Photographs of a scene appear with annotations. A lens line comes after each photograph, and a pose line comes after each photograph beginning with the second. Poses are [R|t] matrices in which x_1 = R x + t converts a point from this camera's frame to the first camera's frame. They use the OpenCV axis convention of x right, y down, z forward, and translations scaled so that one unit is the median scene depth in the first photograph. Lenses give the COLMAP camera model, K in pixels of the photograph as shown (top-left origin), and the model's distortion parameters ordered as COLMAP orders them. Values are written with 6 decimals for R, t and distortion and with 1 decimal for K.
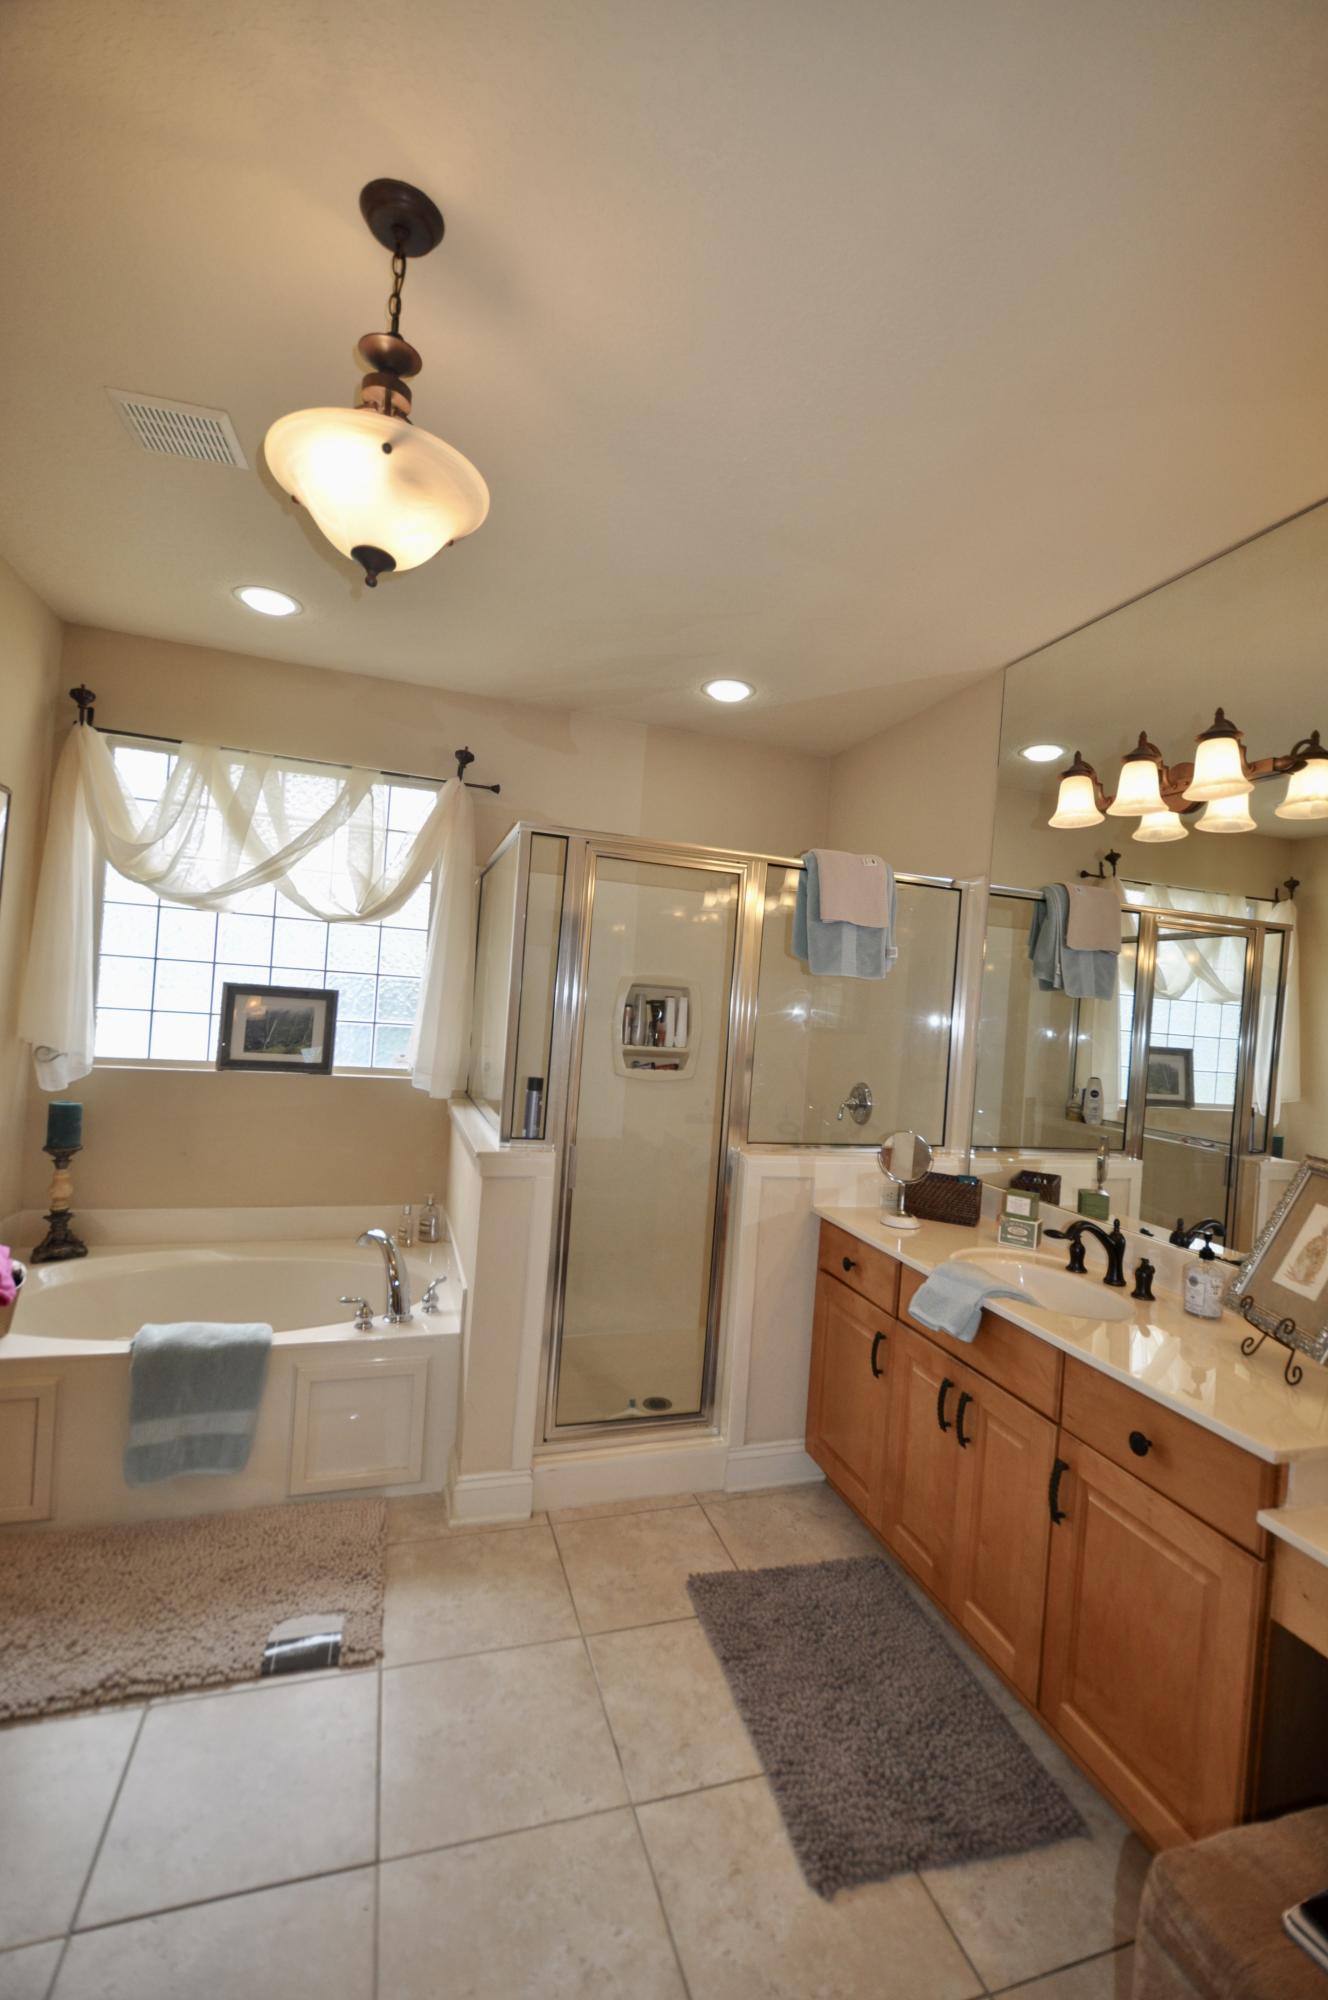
lens RADIAL K [[870.3, 0, 692.6], [0, 870.3, 1004.9], [0, 0, 1]] dist [0.013536, -0.011034]
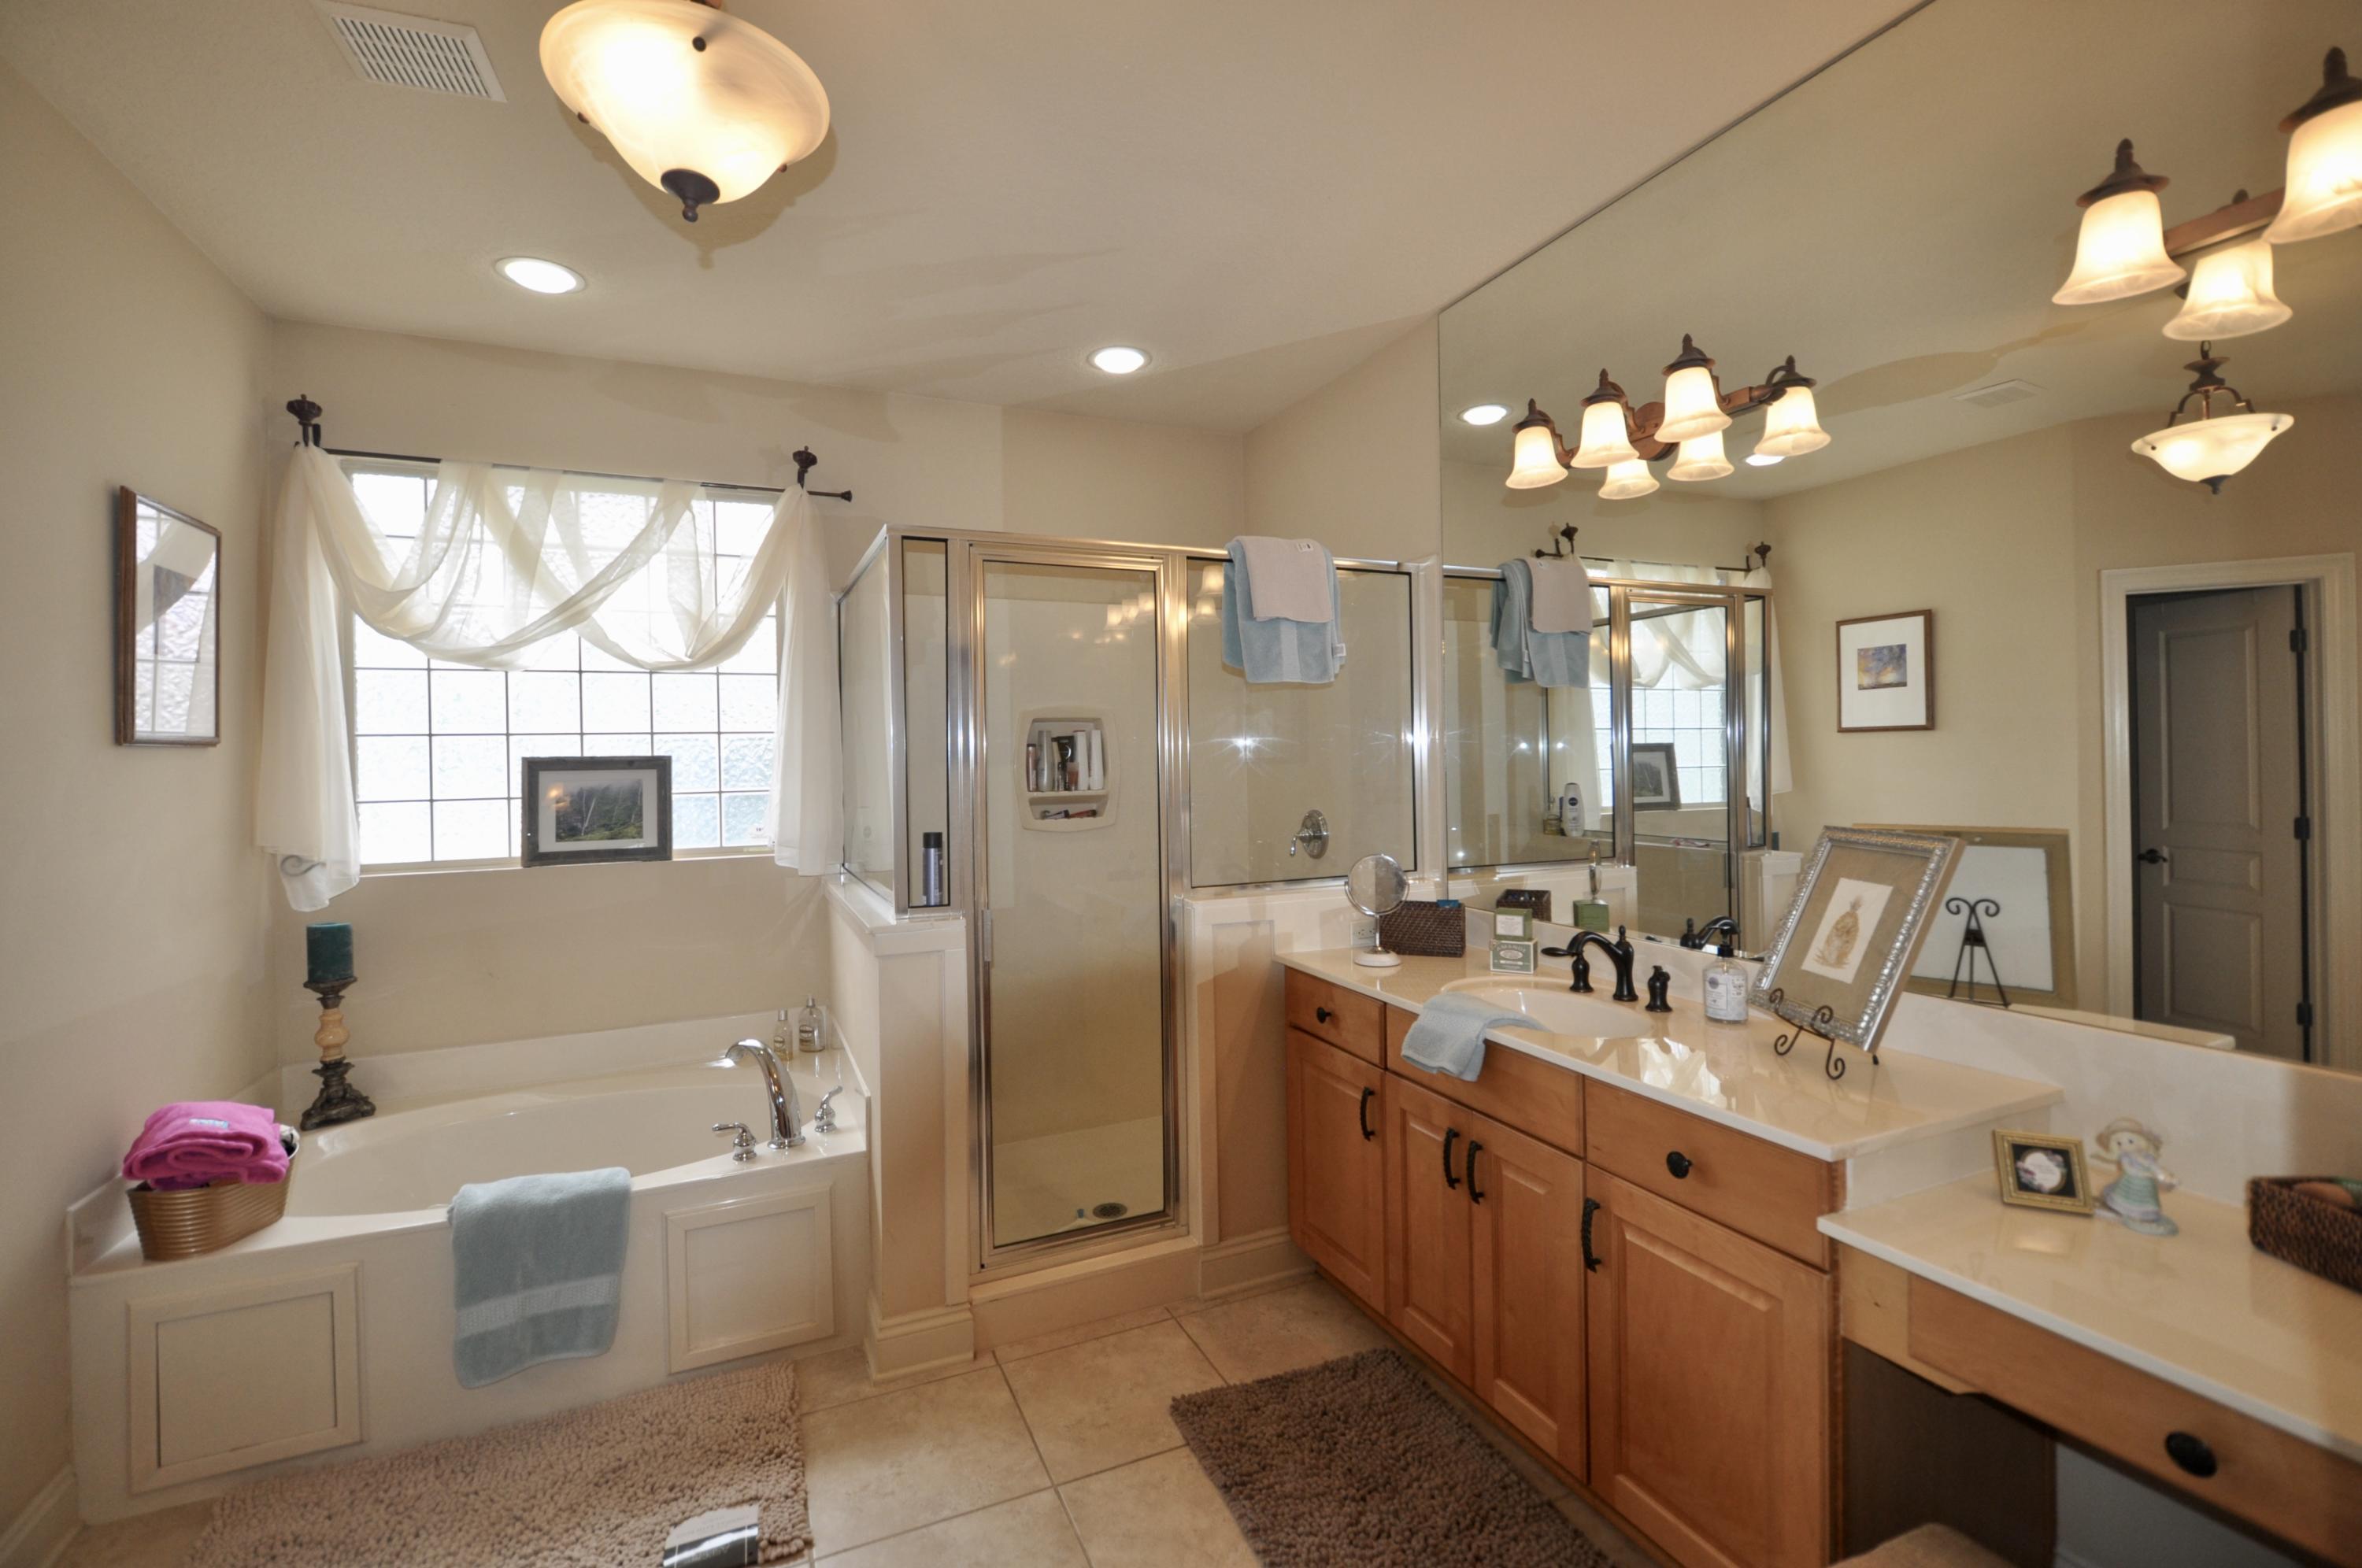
lens RADIAL K [[1027.7, 0, 1183.3], [0, 1027.7, 754.6], [0, 0, 1]] dist [0.013536, -0.011034]
pose [[0.992450, -0.087118, 0.086333, -0.022602], [0.086982, 0.996196, 0.005341, 0.026358], [-0.086470, 0.002209, 0.996252, 0.005290]]
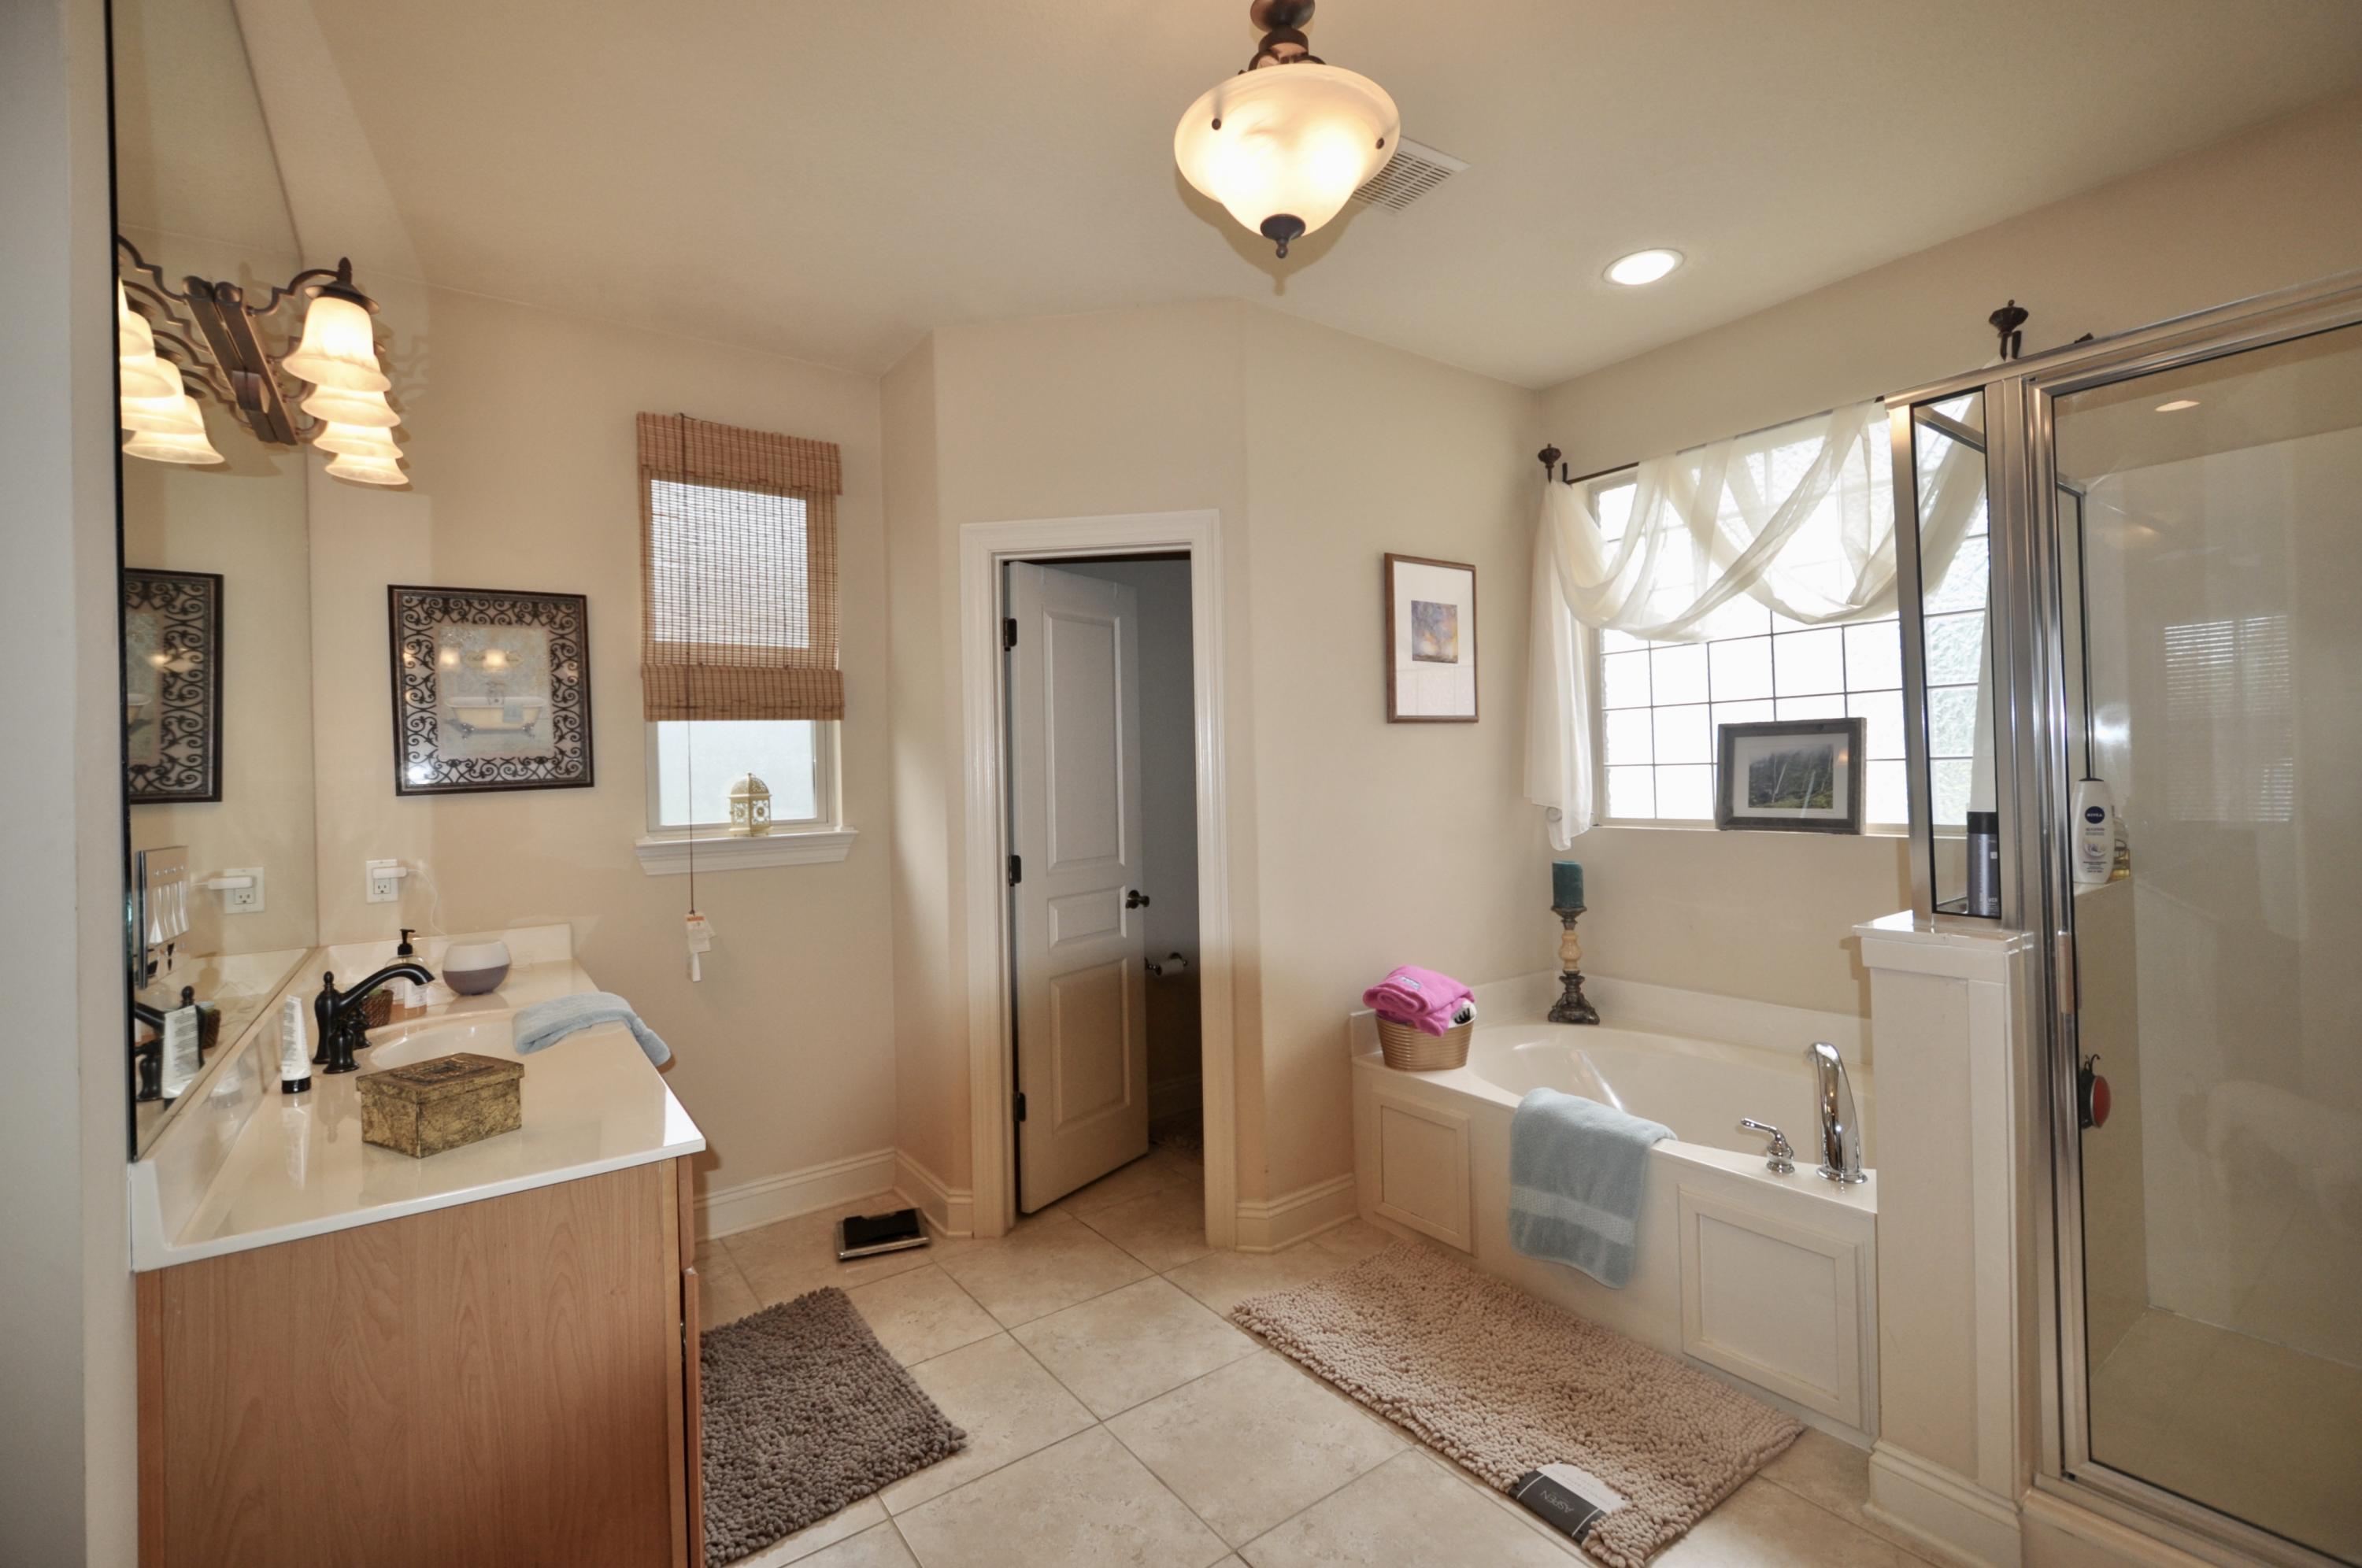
lens RADIAL K [[1027.7, 0, 1183.3], [0, 1027.7, 754.6], [0, 0, 1]] dist [0.013536, -0.011034]
pose [[0.290744, -0.092620, -0.952307, 0.338564], [0.049996, 0.995415, -0.081549, 0.078839], [0.955494, -0.023902, 0.294042, 0.305908]]
